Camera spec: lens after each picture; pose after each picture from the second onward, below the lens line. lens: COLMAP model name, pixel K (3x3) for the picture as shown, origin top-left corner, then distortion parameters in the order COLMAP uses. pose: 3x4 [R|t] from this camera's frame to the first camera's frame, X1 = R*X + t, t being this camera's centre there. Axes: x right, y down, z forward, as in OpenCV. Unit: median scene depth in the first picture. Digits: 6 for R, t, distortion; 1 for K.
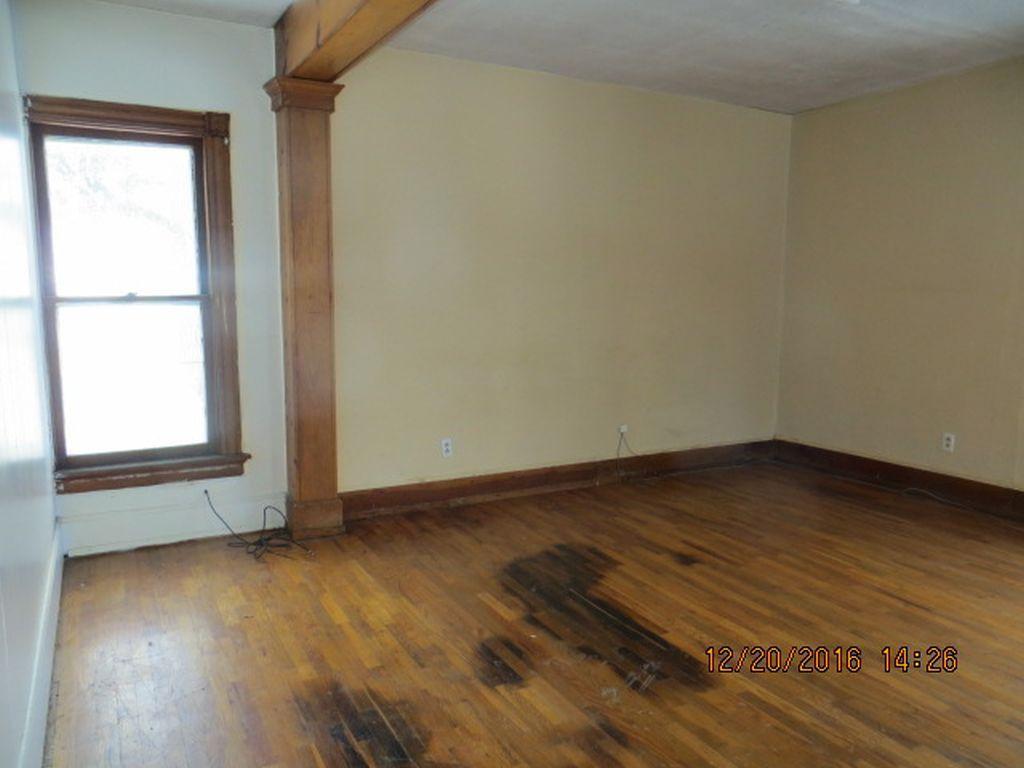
lens RADIAL K [[769.7, 0, 512.0], [0, 769.7, 384.0], [0, 0, 1]] dist [-0.003538, -0.001885]
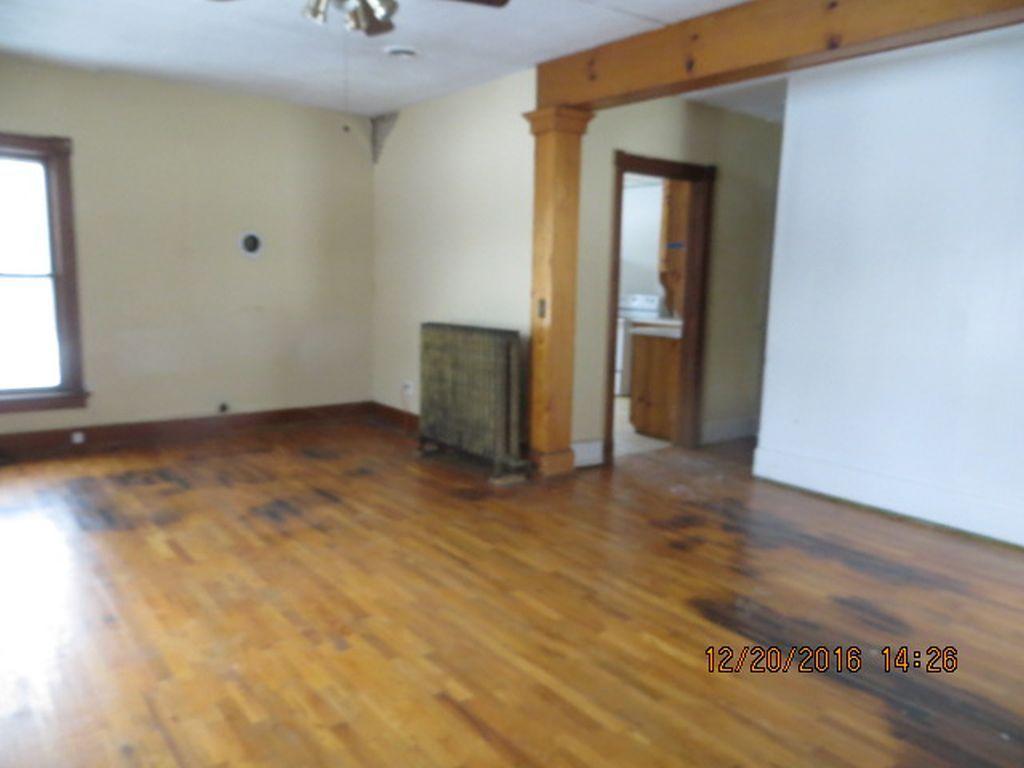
lens RADIAL K [[769.7, 0, 512.0], [0, 769.7, 384.0], [0, 0, 1]] dist [-0.003538, -0.001885]
pose [[-0.987372, -0.004321, -0.158359, 0.696945], [-0.045315, 0.965563, 0.256193, -0.236963], [0.151799, 0.260134, -0.953566, 1.930958]]
